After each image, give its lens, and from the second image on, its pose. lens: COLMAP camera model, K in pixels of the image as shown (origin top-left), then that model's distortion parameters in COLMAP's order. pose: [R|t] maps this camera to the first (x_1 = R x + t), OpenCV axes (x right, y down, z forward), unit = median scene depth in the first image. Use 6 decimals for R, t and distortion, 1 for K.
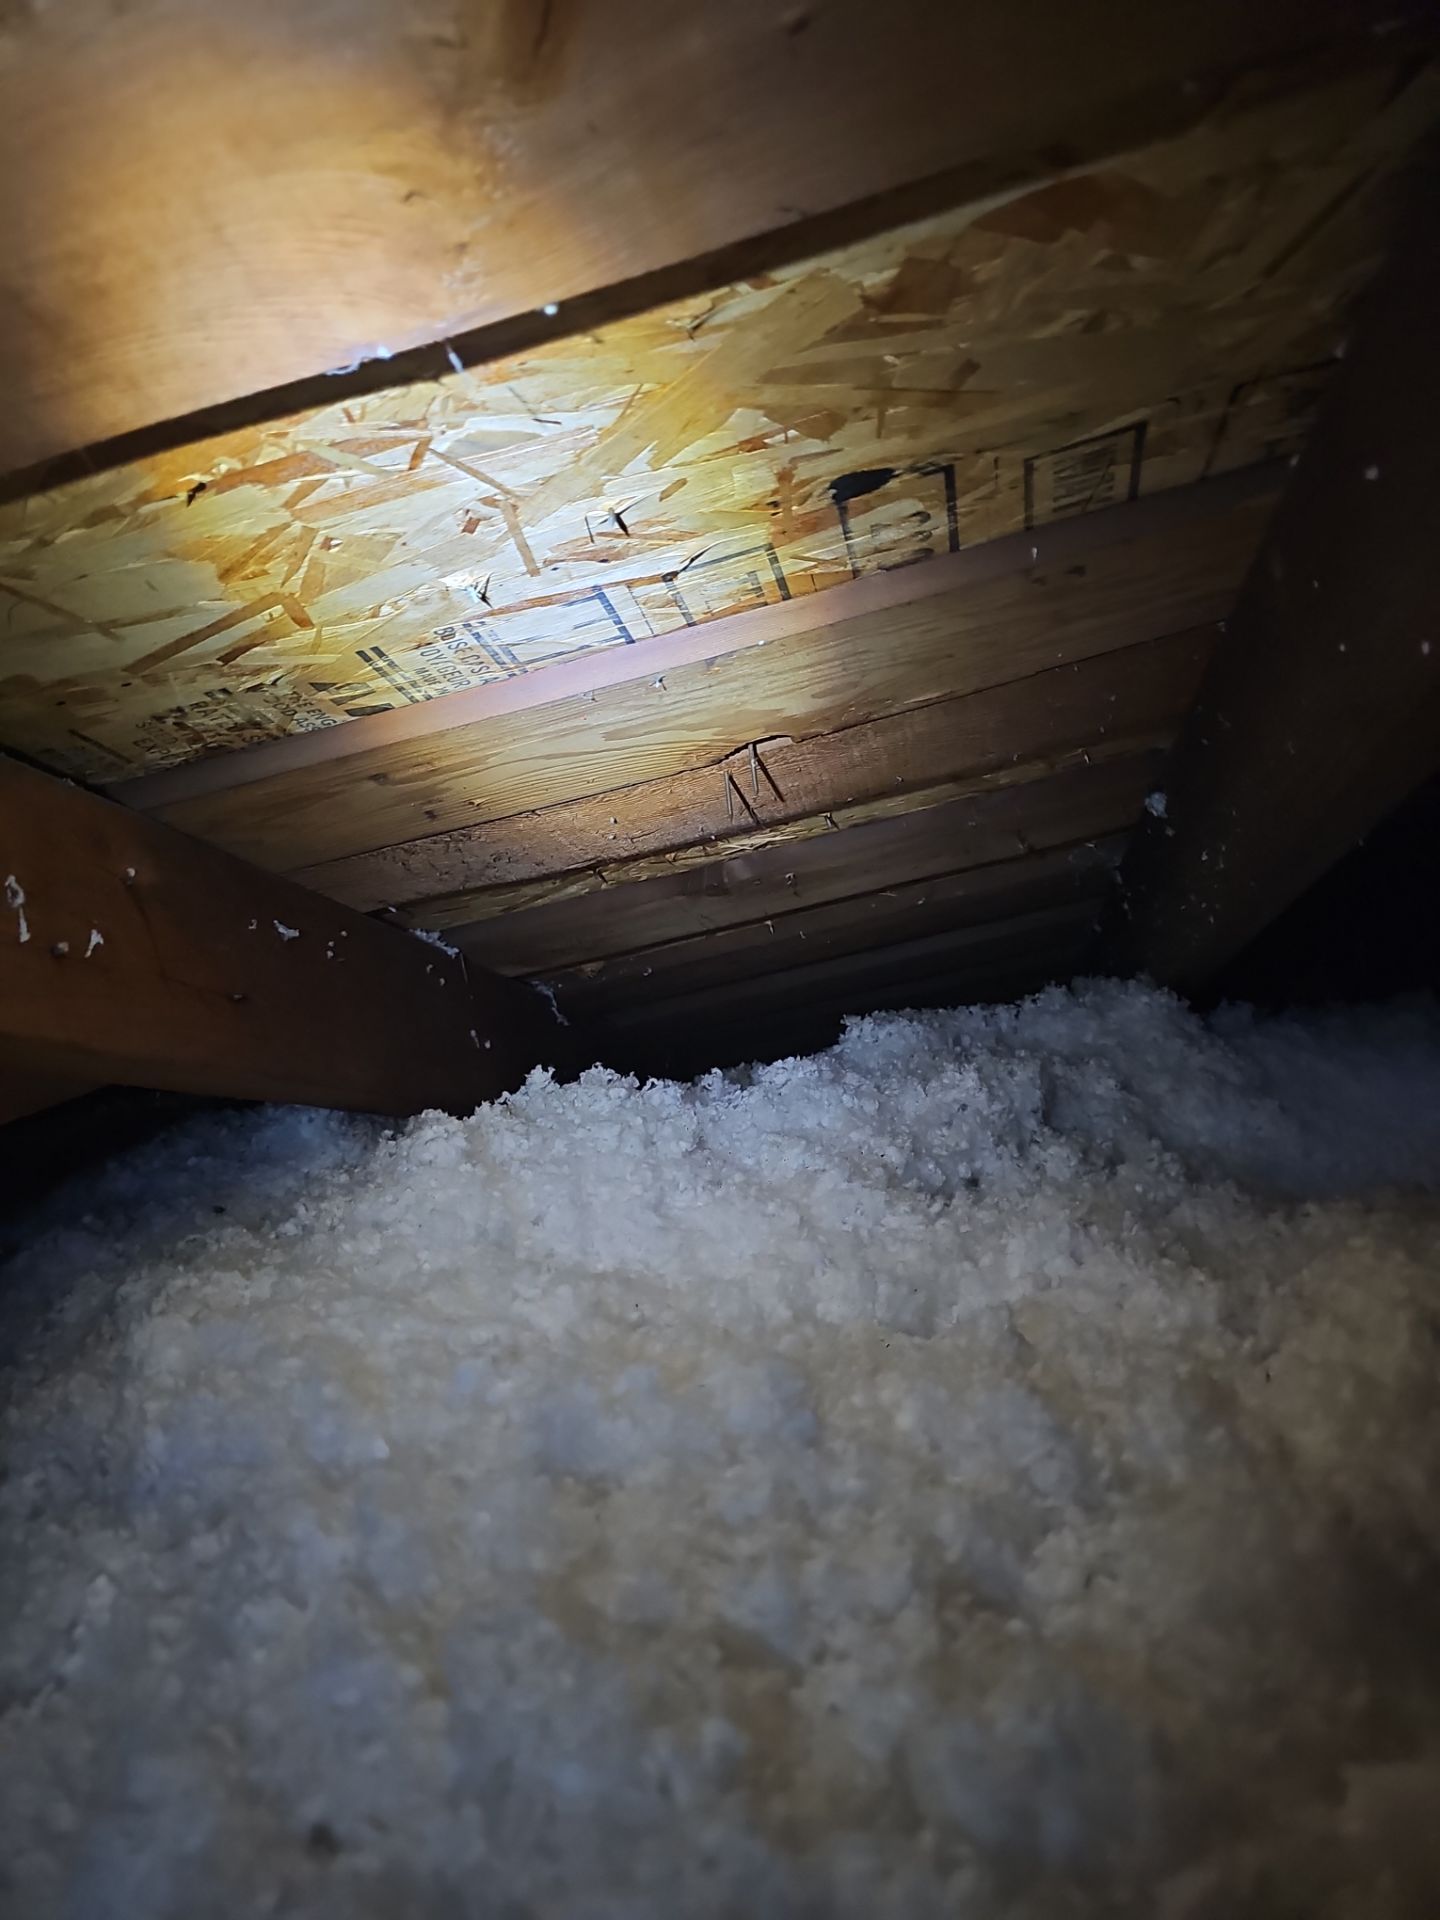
lens RADIAL K [[1259.8, 0, 720.0], [0, 1259.8, 960.0], [0, 0, 1]] dist [0.002708, -0.000370]
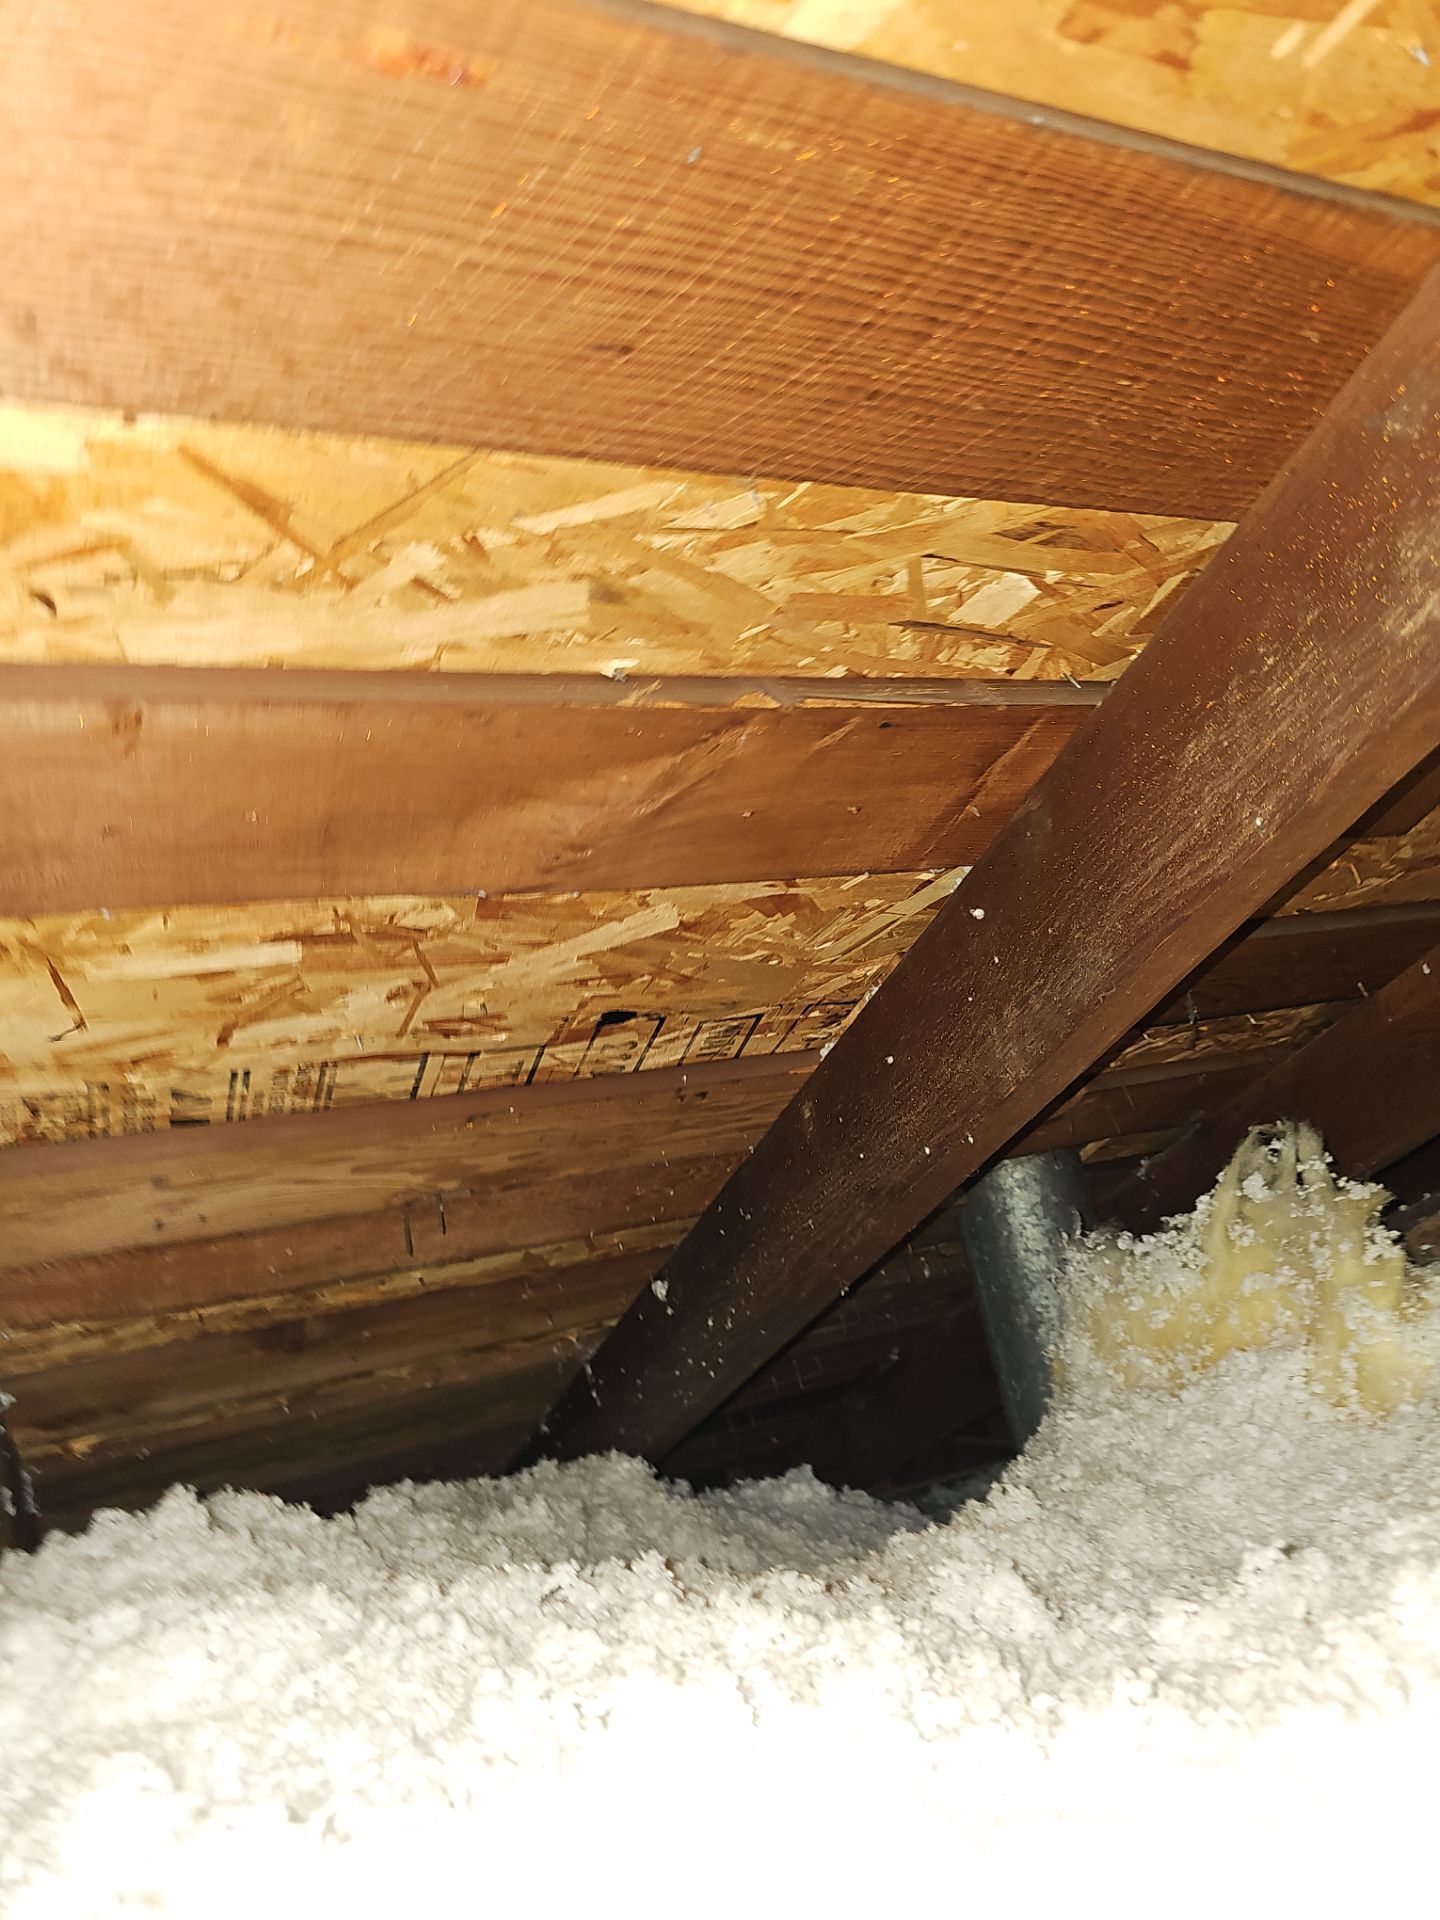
lens RADIAL K [[1259.8, 0, 720.0], [0, 1259.8, 960.0], [0, 0, 1]] dist [0.002708, -0.000370]
pose [[0.853199, 0.202393, 0.480716, -0.501755], [0.029669, 0.901320, -0.432136, 0.226476], [-0.520740, 0.382961, 0.763001, -0.288532]]
